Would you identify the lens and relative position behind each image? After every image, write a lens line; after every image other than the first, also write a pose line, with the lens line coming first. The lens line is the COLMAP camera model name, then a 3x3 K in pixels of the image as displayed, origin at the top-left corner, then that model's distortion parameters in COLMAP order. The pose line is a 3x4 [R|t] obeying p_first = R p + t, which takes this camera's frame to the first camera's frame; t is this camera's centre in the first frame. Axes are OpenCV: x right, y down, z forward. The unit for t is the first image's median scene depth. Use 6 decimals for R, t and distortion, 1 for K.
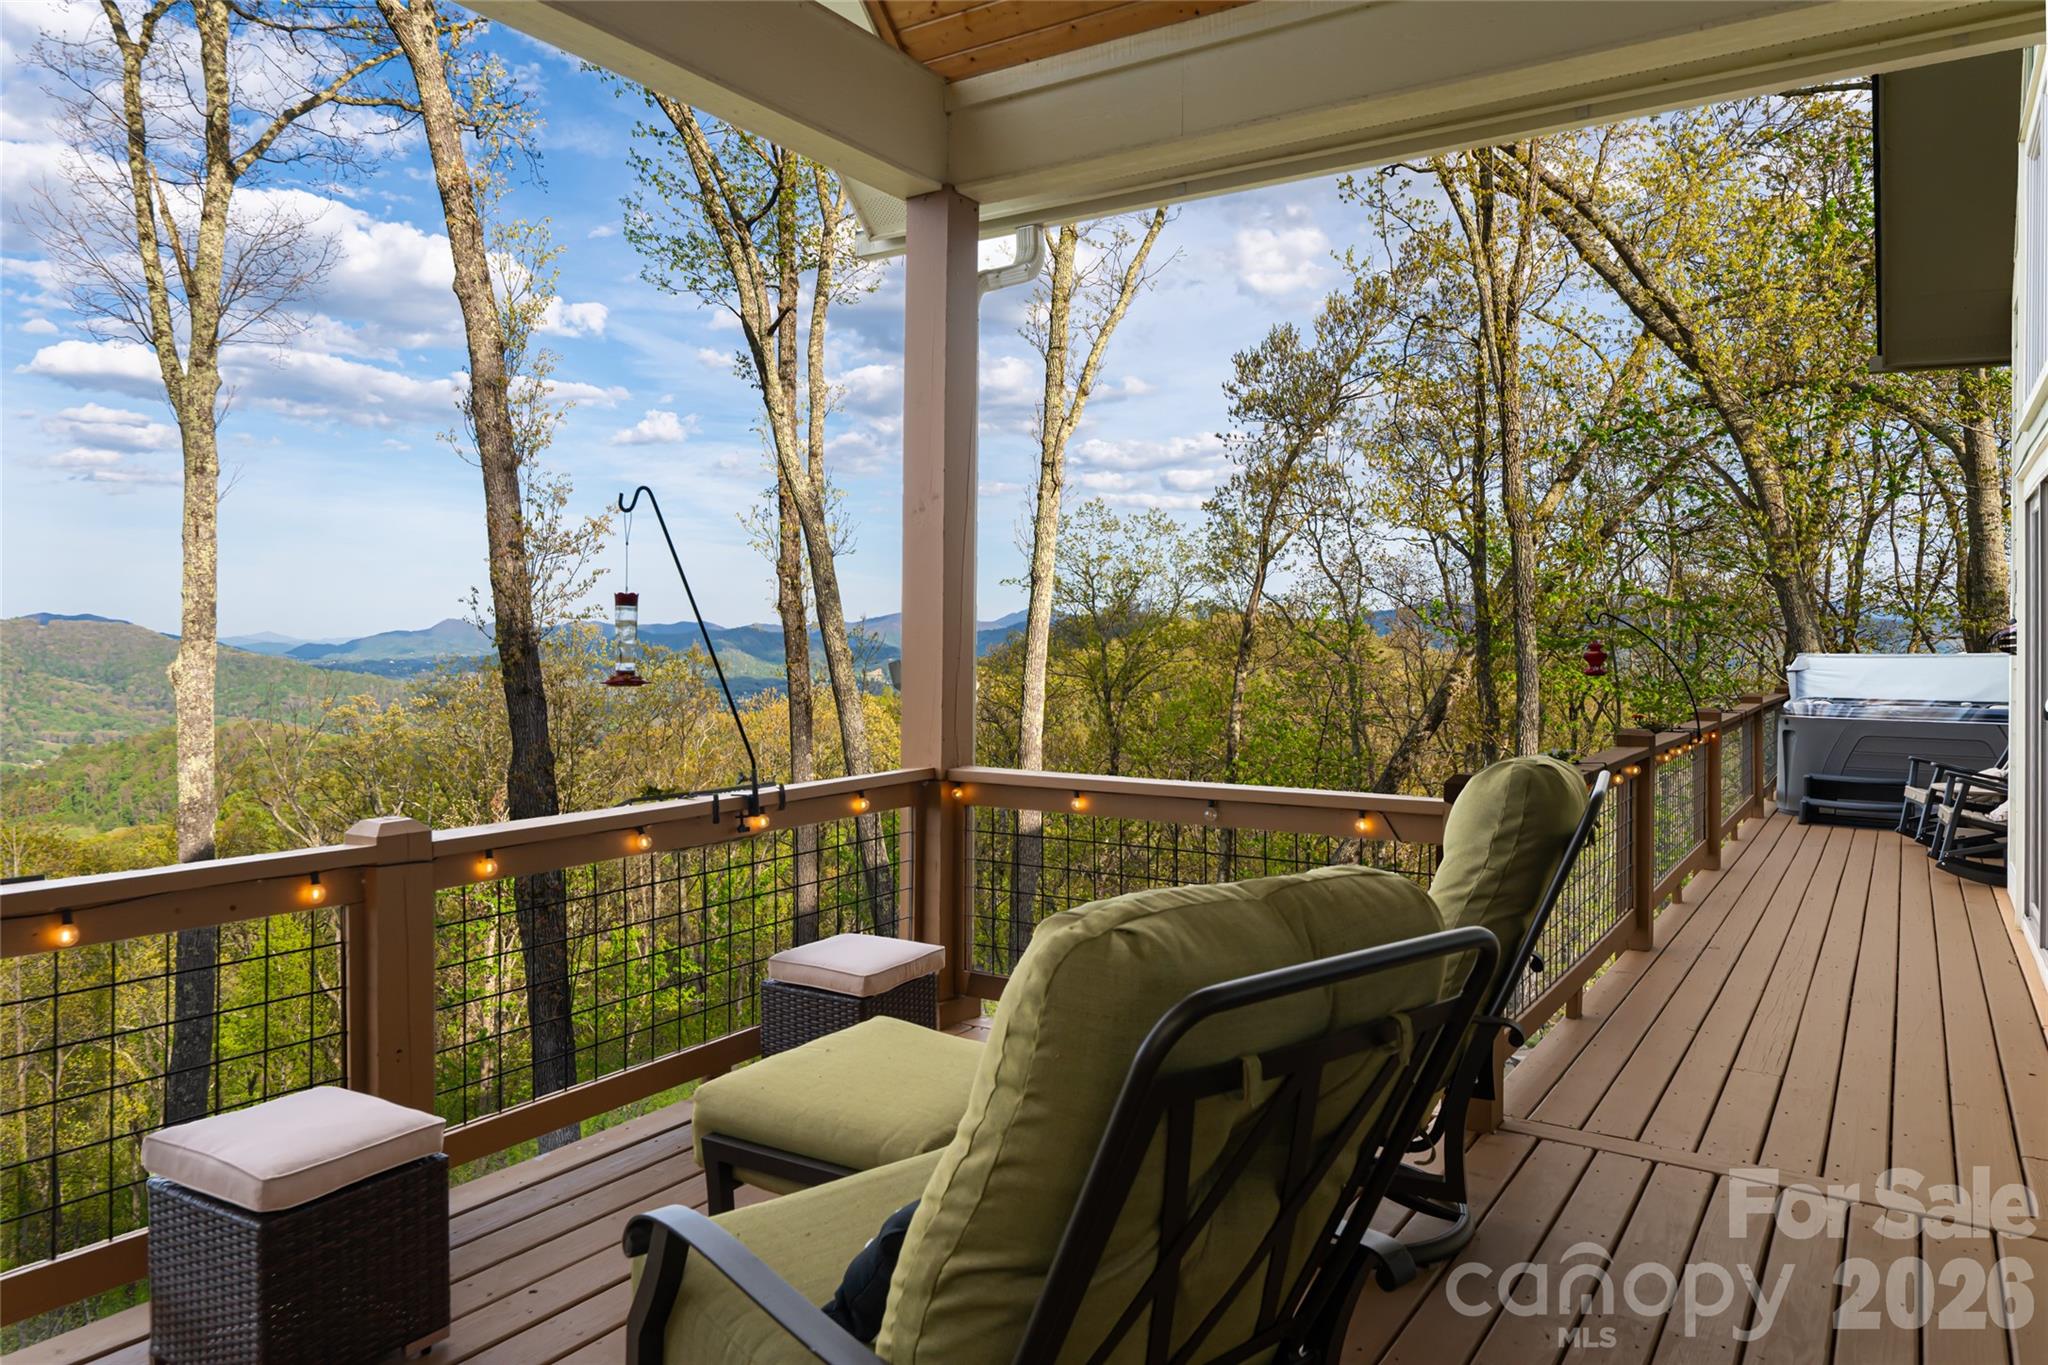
lens RADIAL K [[1498.4, 0, 917.4], [0, 1498.4, 631.9], [0, 0, 1]] dist [-0.006518, 0.002702]
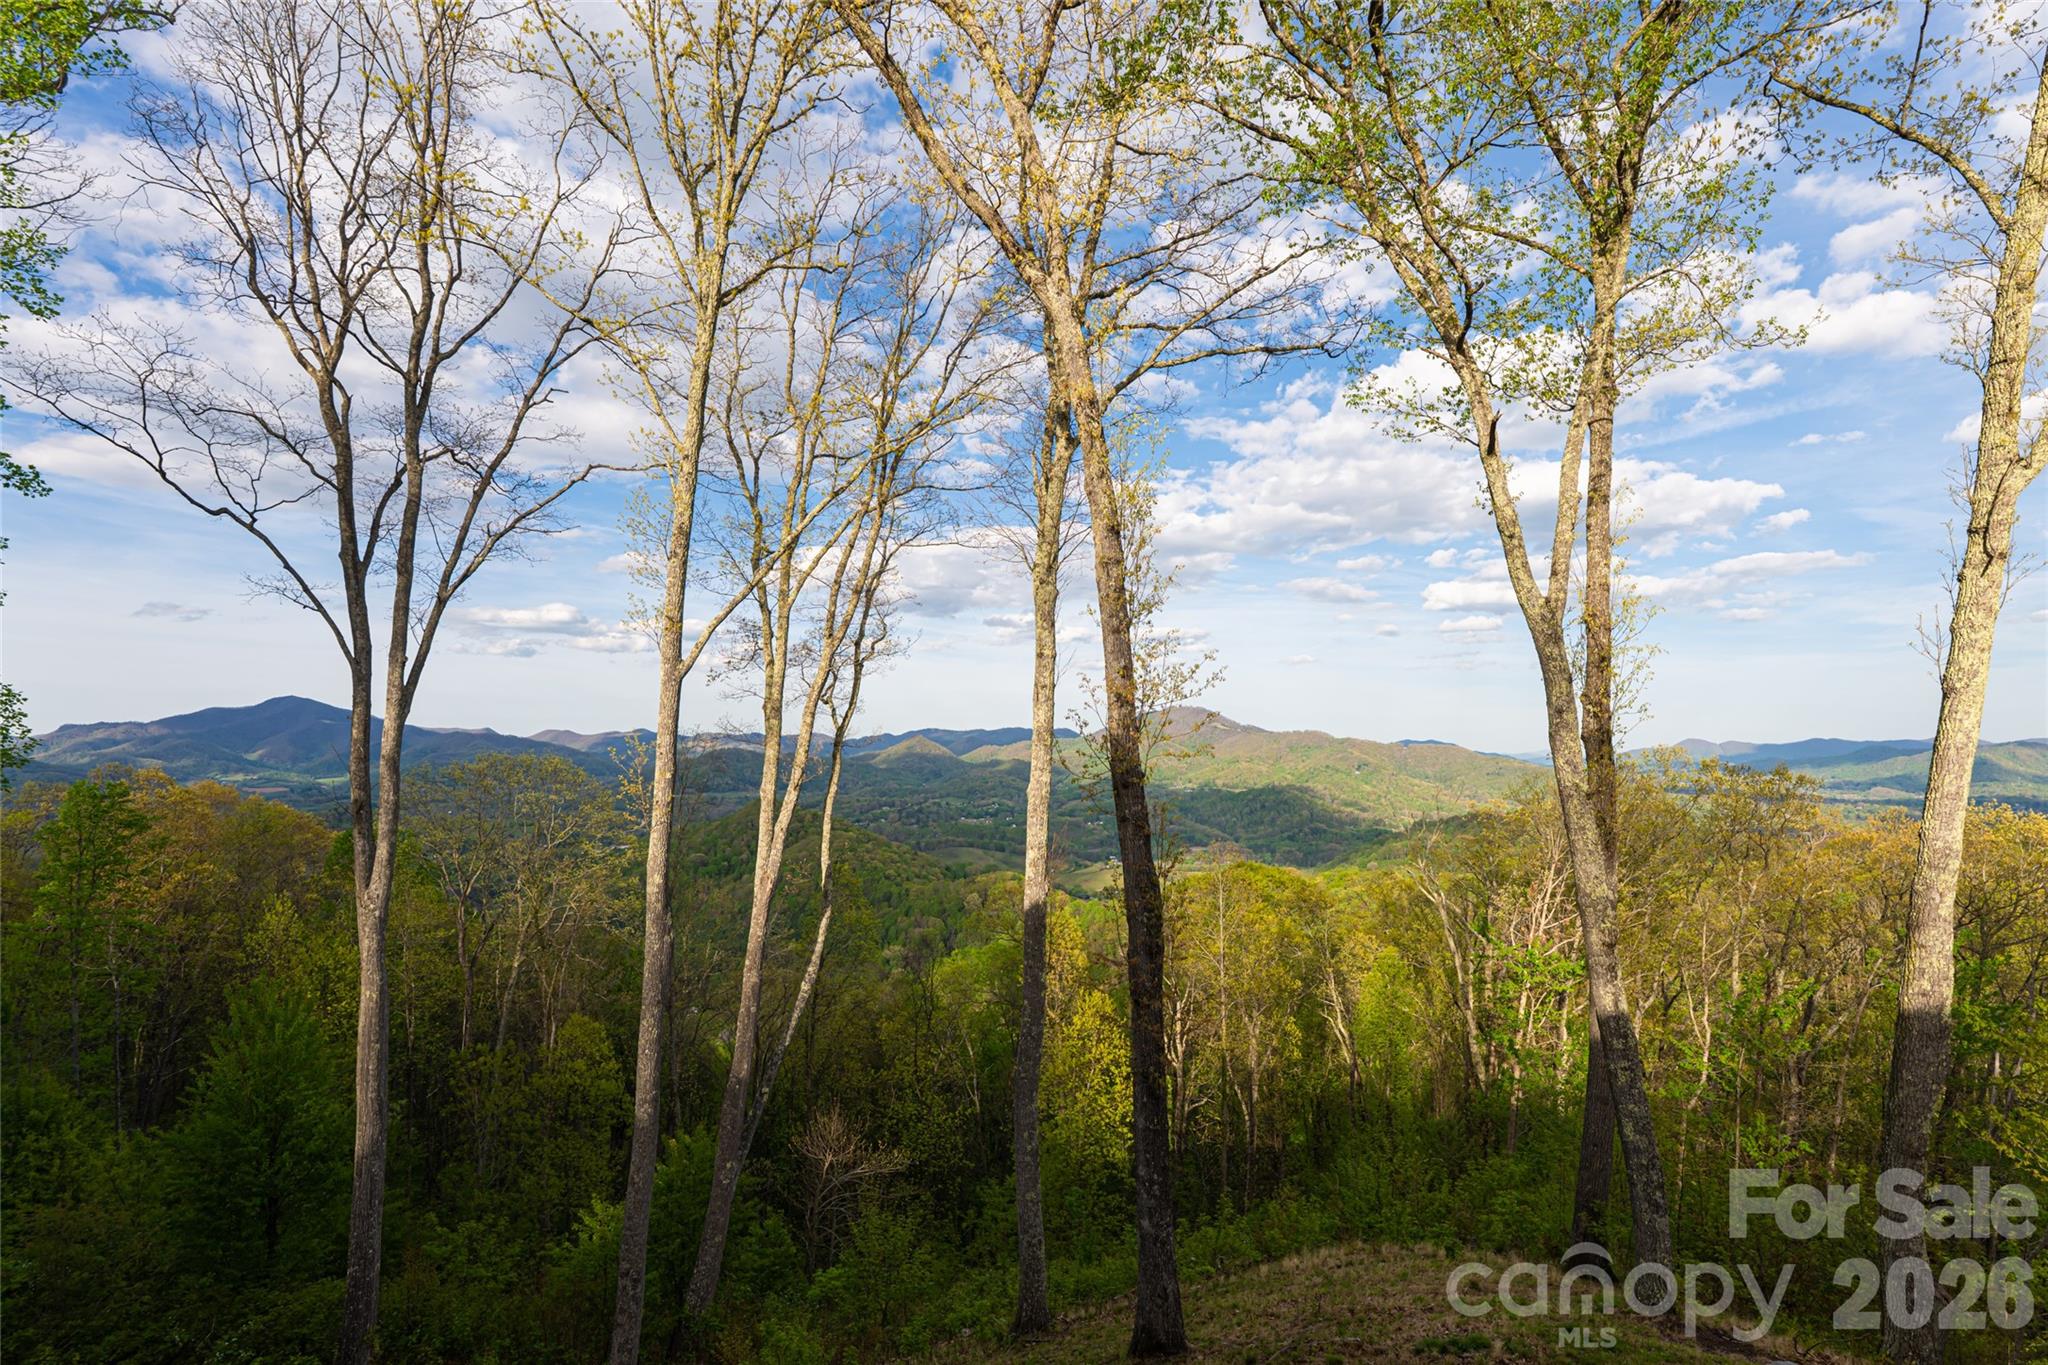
lens RADIAL K [[925.7, 0, 1017.7], [0, 925.7, 788.5], [0, 0, 1]] dist [0.004560, -0.000910]
pose [[0.561100, 0.025256, -0.827363, 0.216484], [0.009535, 0.999271, 0.036970, -0.009411], [0.827693, -0.028633, 0.560450, 0.390045]]
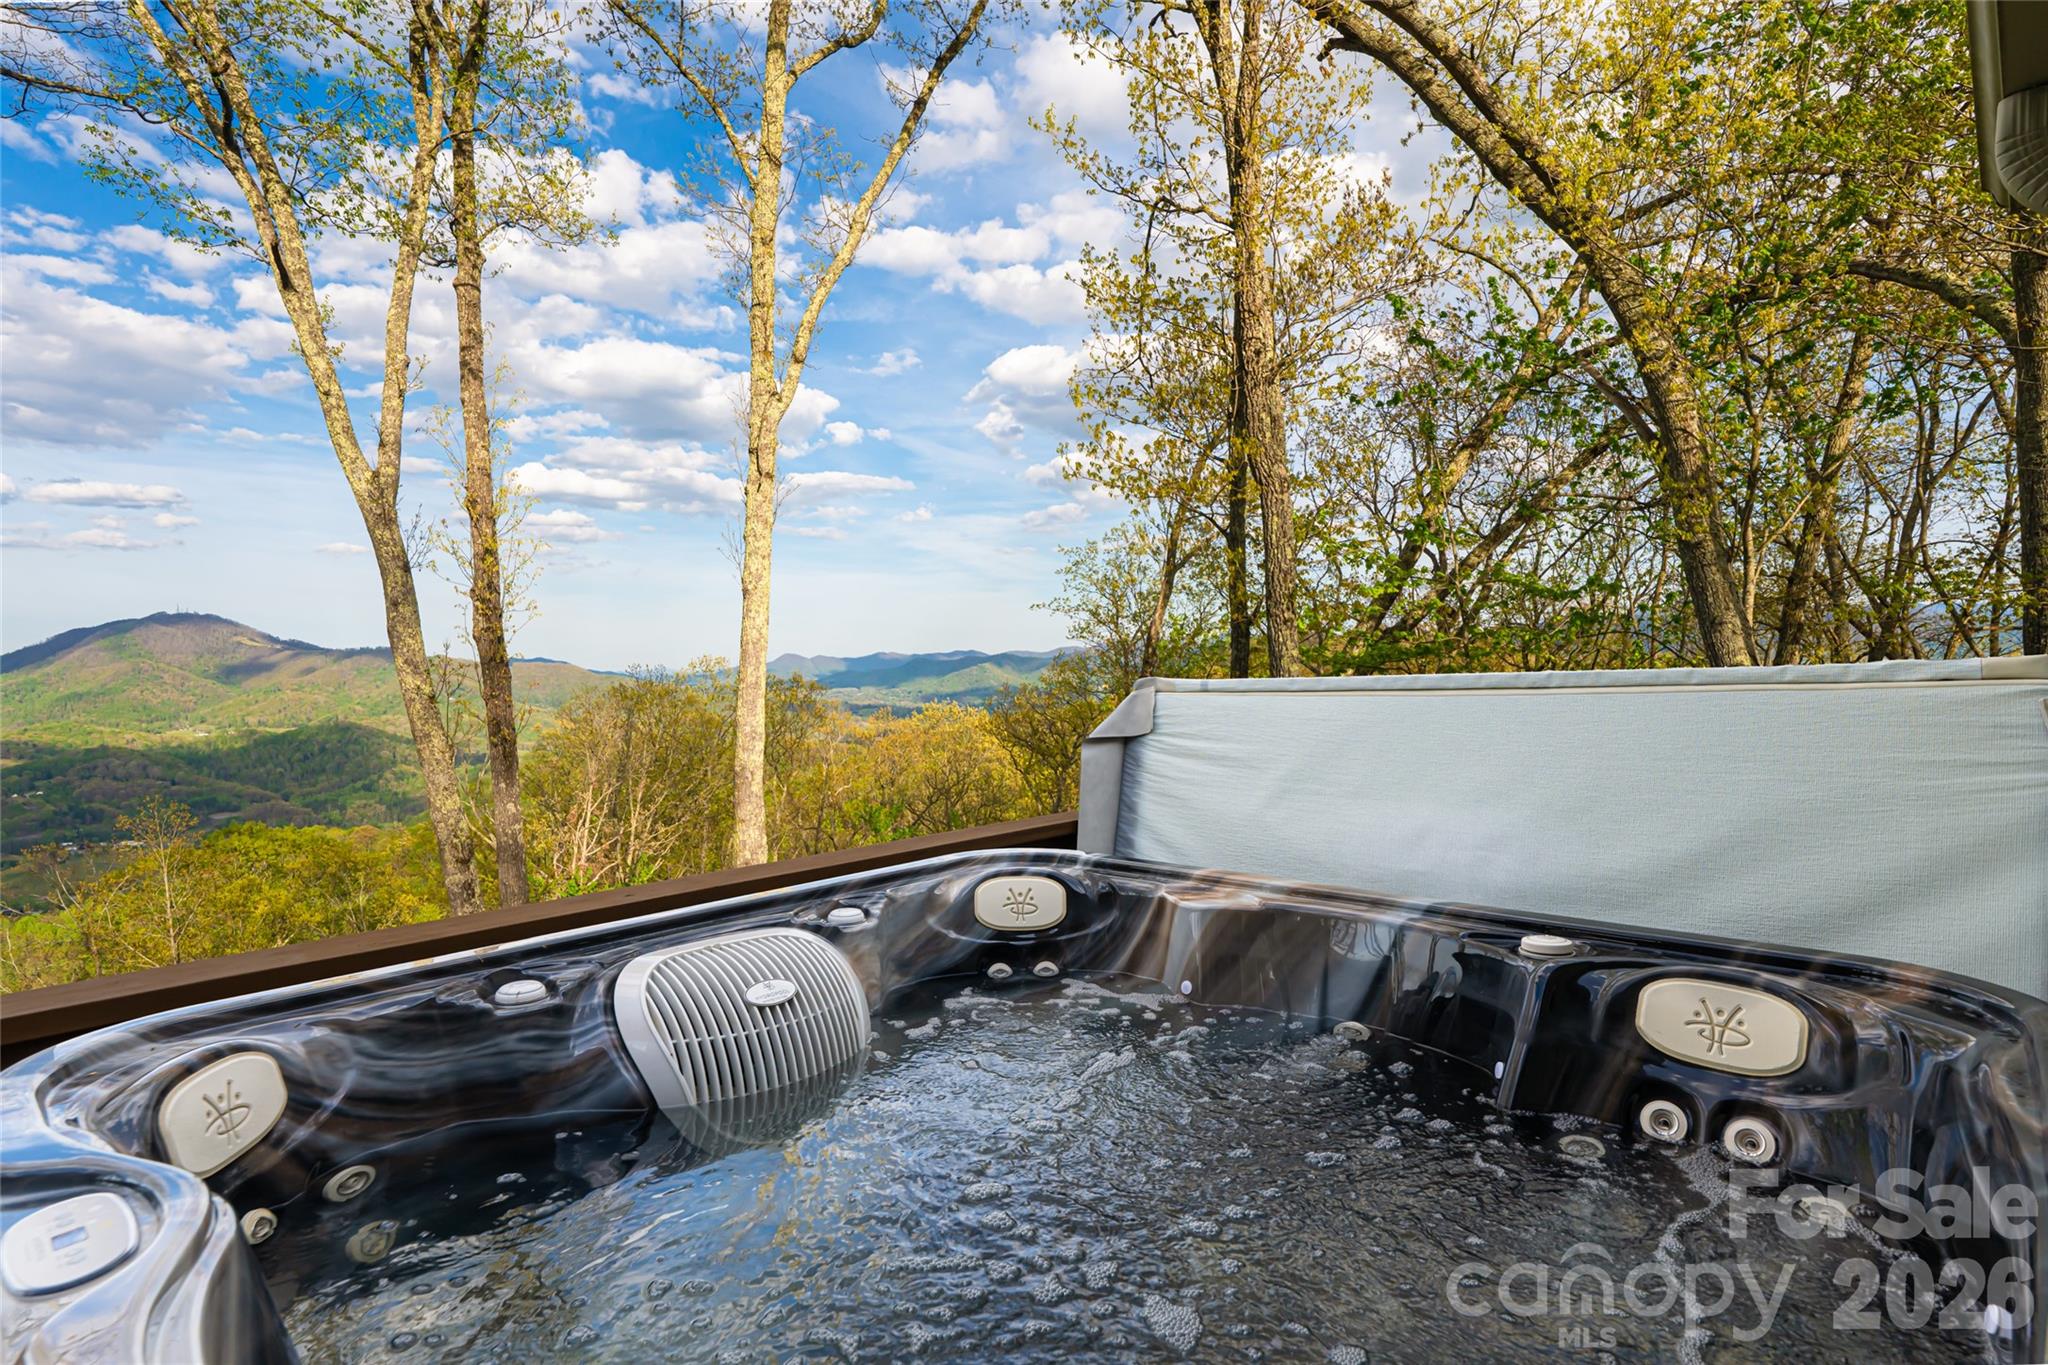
lens RADIAL K [[1085.8, 0, 1025.4], [0, 1085.8, 738.8], [0, 0, 1]] dist [0.002715, 0.001349]
pose [[0.986596, -0.017260, -0.162266, 0.352788], [0.029681, 0.996784, 0.074433, 0.005667], [0.160459, -0.078252, 0.983936, 0.457881]]
